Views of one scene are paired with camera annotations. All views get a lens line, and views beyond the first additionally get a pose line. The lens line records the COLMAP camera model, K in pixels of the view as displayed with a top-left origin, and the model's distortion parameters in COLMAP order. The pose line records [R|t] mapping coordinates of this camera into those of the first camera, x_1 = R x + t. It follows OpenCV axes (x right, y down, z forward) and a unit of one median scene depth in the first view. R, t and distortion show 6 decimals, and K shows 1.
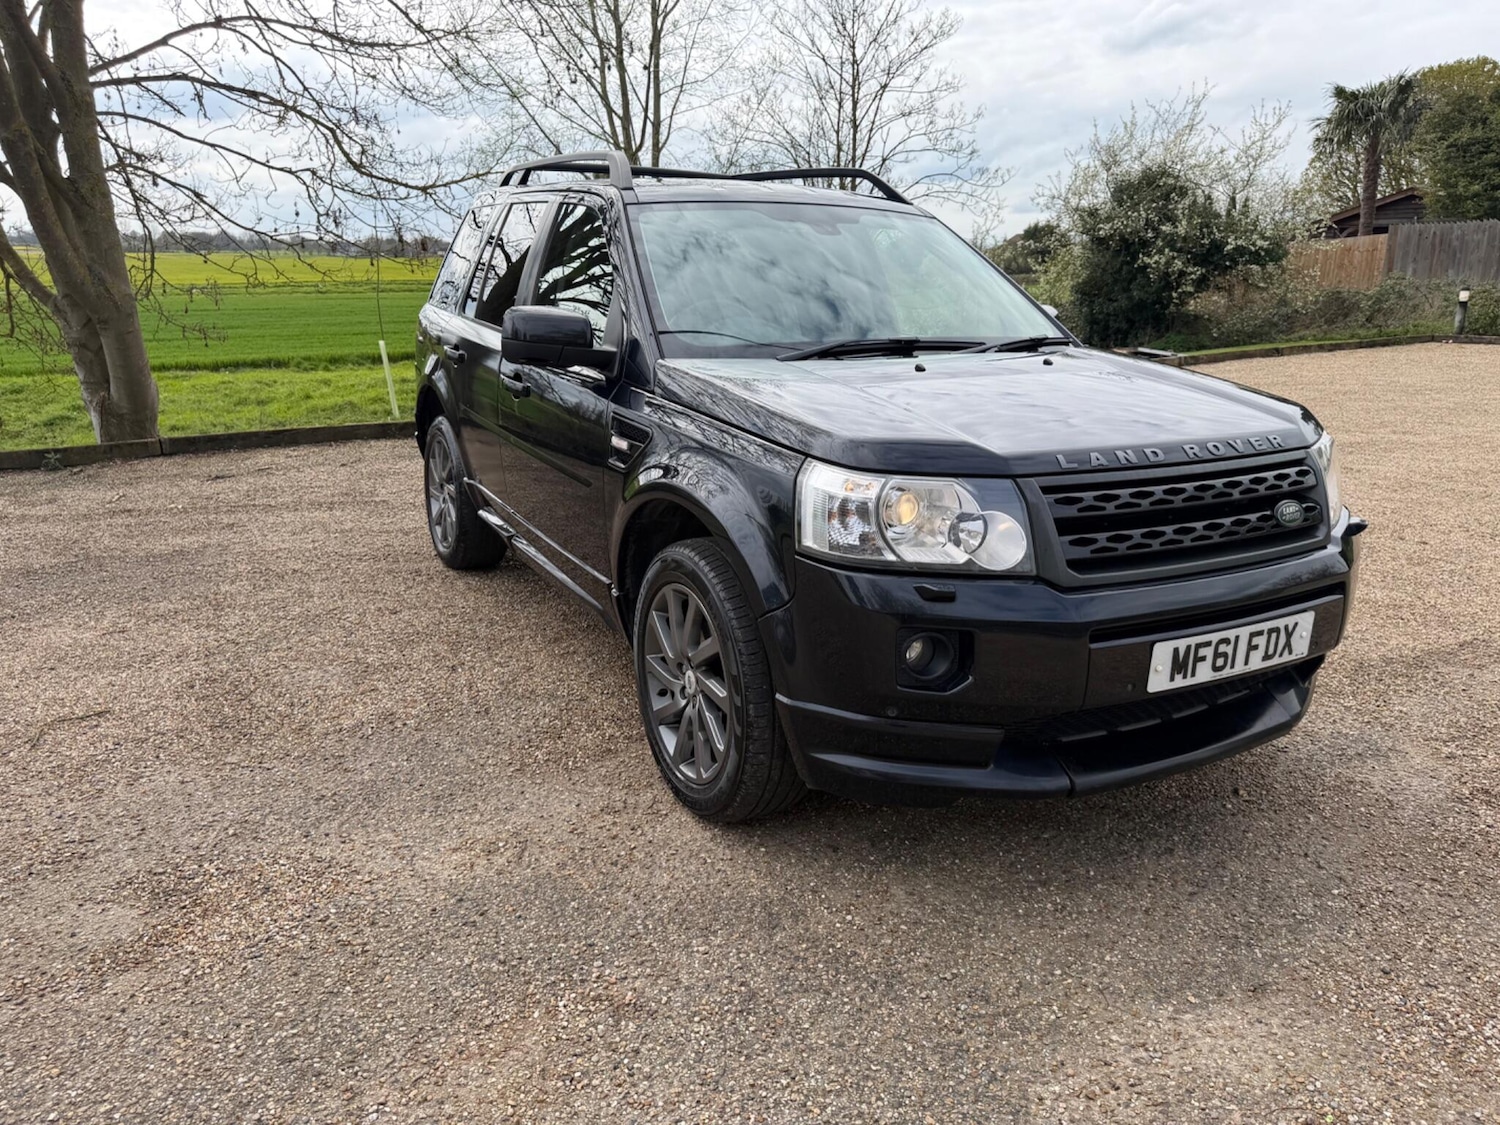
lens RADIAL K [[1052.2, 0, 747.9], [0, 1052.2, 570.8], [0, 0, 1]] dist [0.030986, -0.040415]
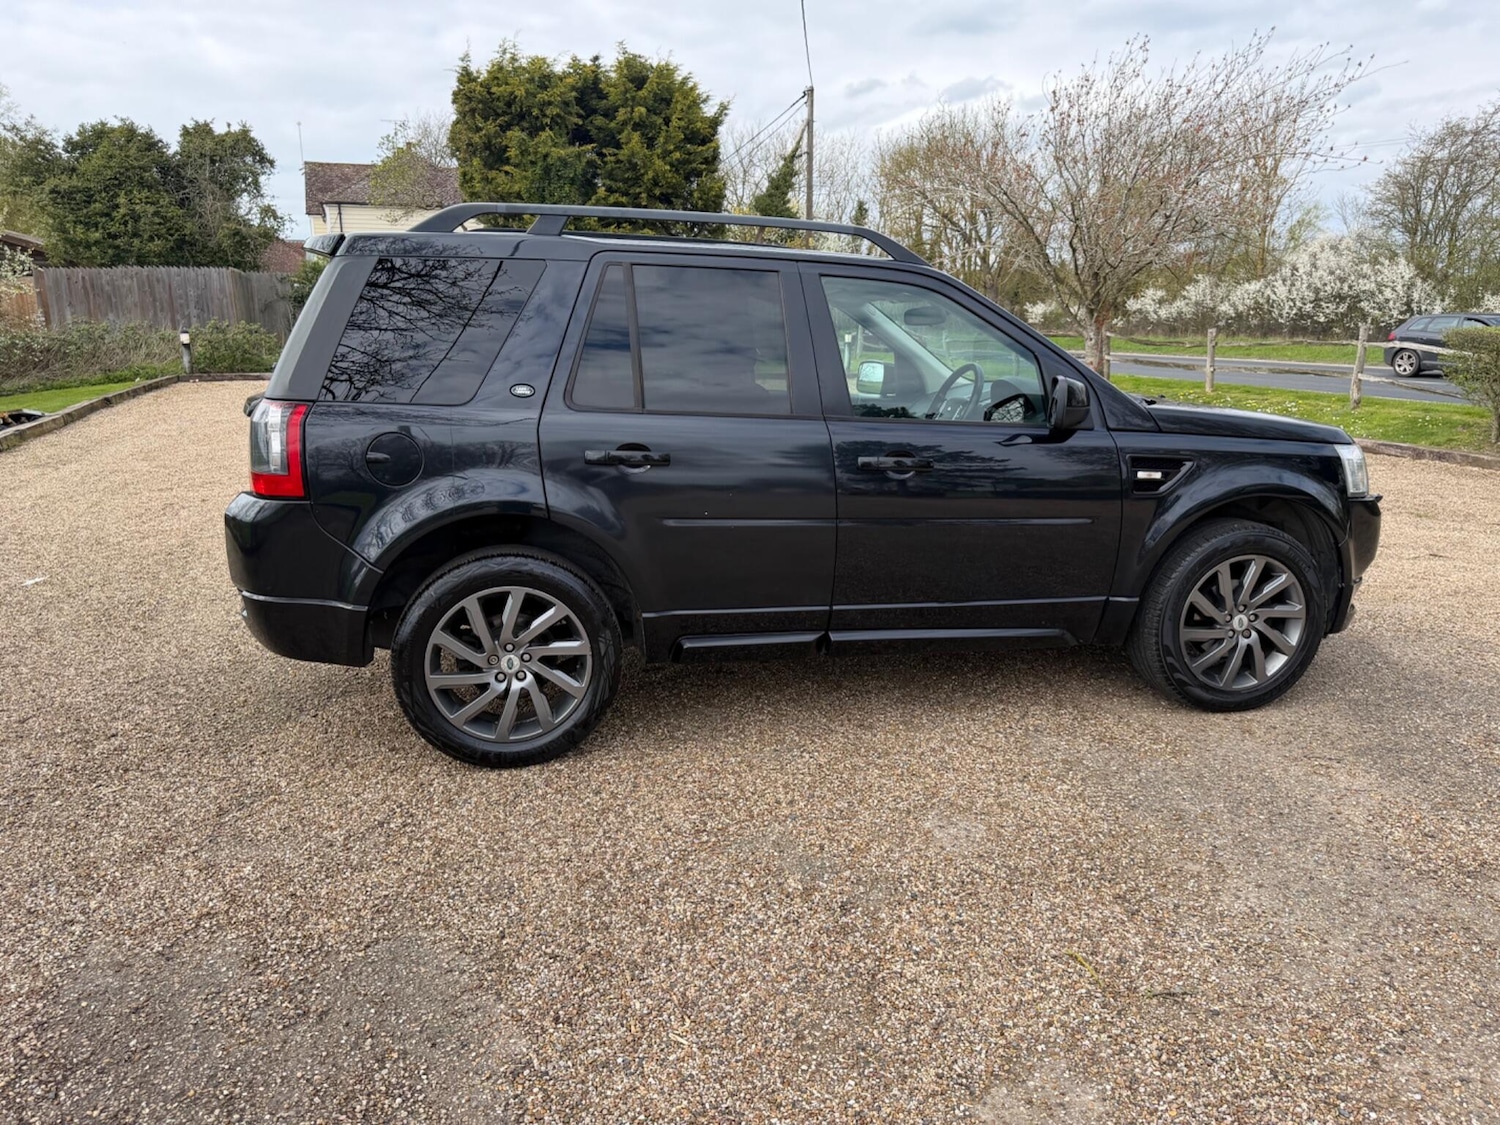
lens RADIAL K [[1057.7, 0, 750.0], [0, 1057.7, 562.5], [0, 0, 1]] dist [0.041634, -0.045523]
pose [[0.301418, -0.222720, 0.927116, -0.882208], [0.264114, 0.953792, 0.143261, -0.198683], [-0.916183, 0.201683, 0.346313, 0.614129]]
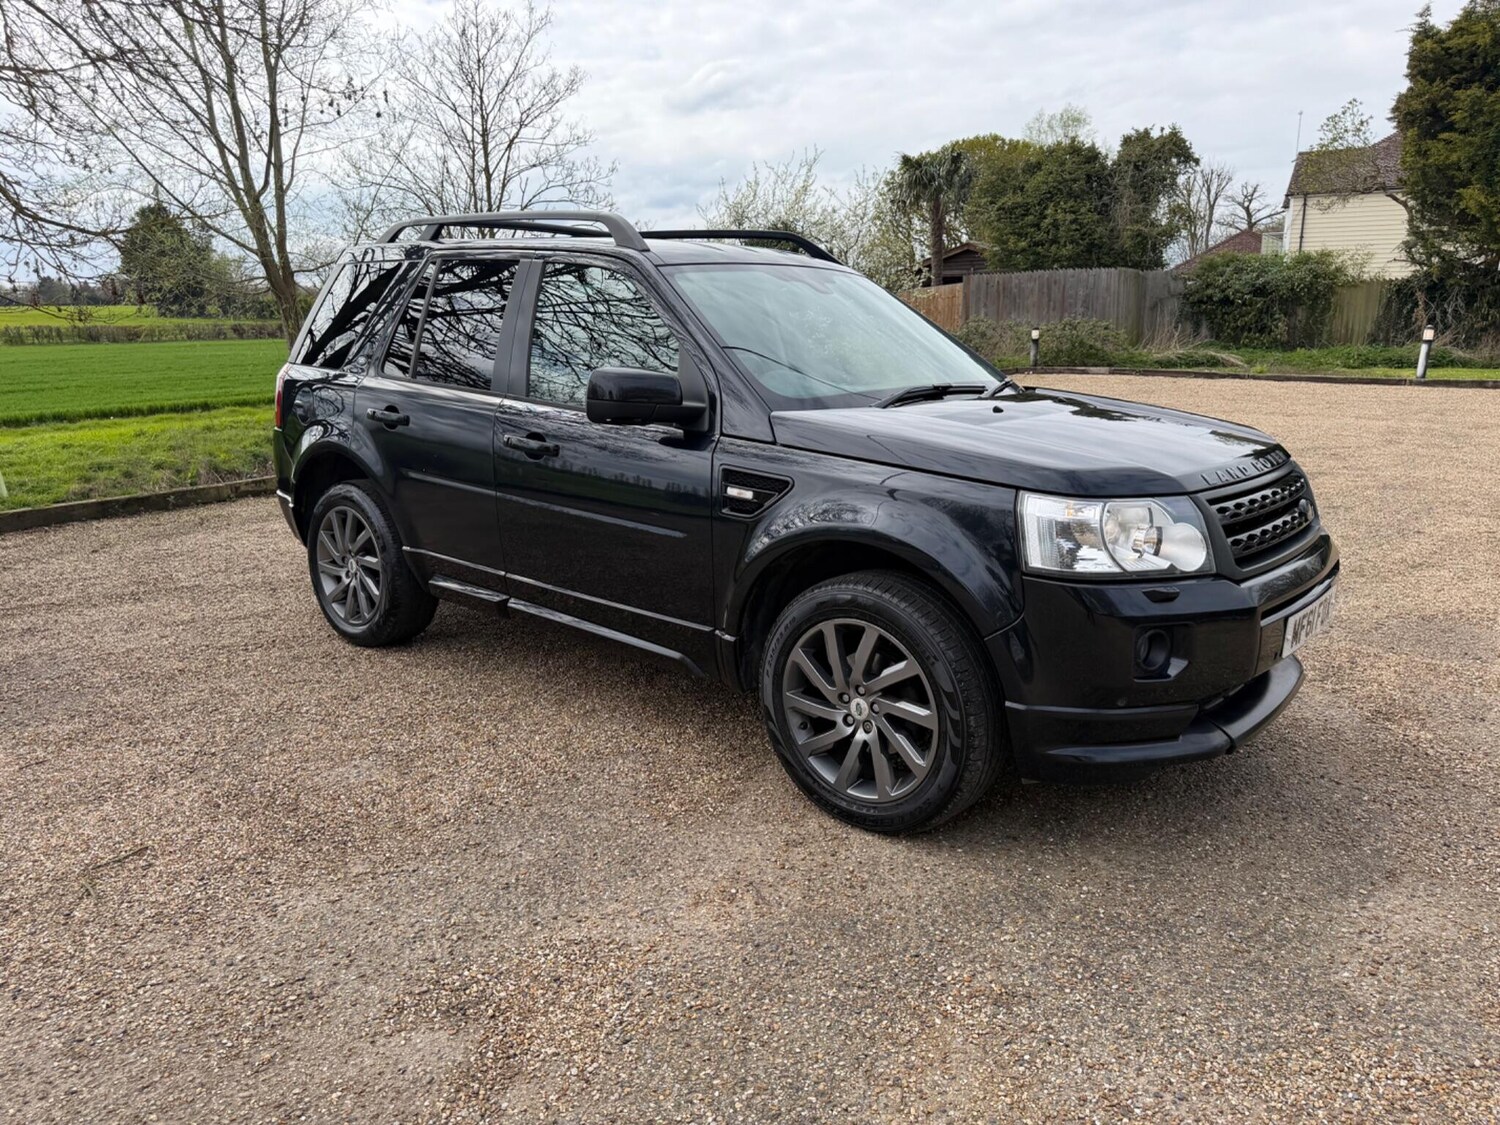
lens RADIAL K [[1057.3, 0, 741.9], [0, 1057.3, 574.0], [0, 0, 1]] dist [0.016195, -0.012914]
pose [[0.934698, -0.093994, 0.342788, -0.292878], [0.107154, 0.994049, -0.019609, -0.012778], [-0.338905, 0.055060, 0.939208, 0.013769]]
